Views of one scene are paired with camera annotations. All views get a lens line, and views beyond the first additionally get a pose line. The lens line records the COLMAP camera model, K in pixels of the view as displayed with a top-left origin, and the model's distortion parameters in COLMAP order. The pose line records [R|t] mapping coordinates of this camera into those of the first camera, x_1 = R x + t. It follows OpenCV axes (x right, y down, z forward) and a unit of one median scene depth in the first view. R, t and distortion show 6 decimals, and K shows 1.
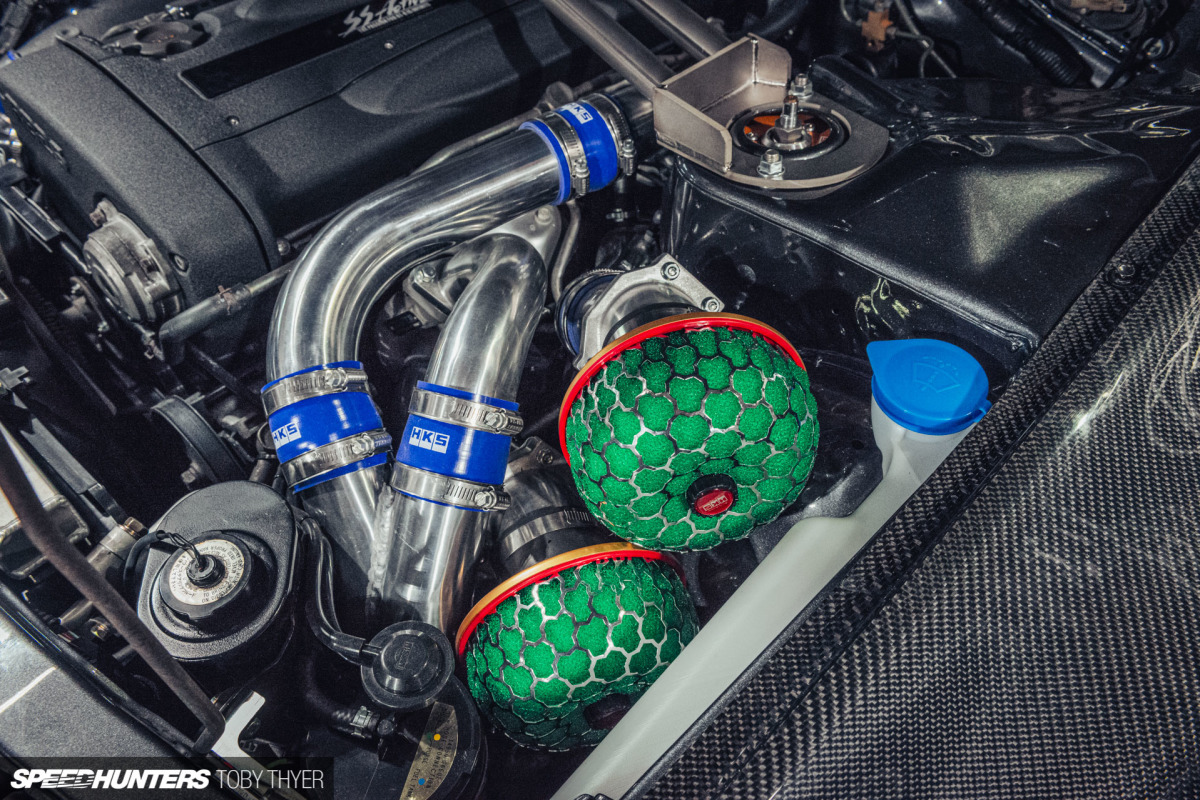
lens RADIAL K [[890.6, 0, 600.0], [0, 890.6, 400.0], [0, 0, 1]] dist [-0.002230, -0.003908]
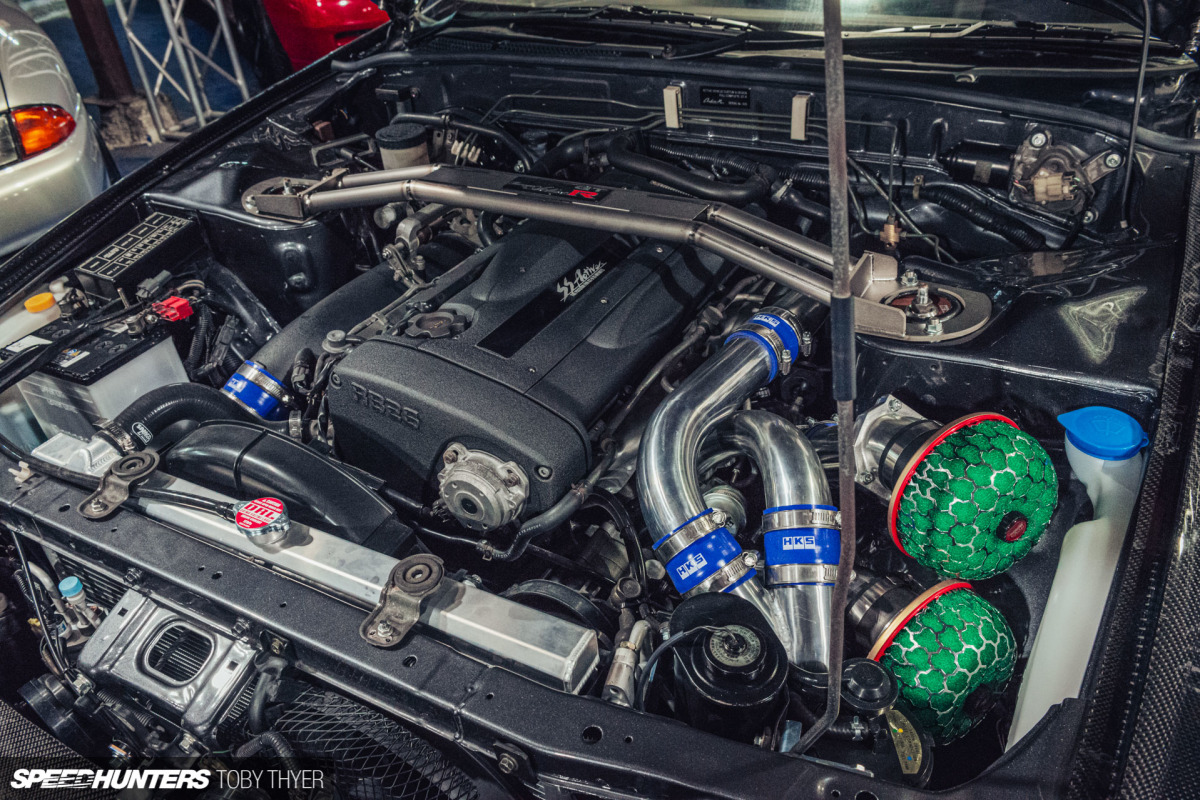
lens RADIAL K [[920.0, 0, 600.0], [0, 920.0, 400.0], [0, 0, 1]] dist [-0.001345, -0.004170]
pose [[0.965968, -0.187473, 0.178213, -0.575676], [0.225260, 0.948354, -0.223342, 0.067473], [-0.127139, 0.255886, 0.958310, -0.350156]]
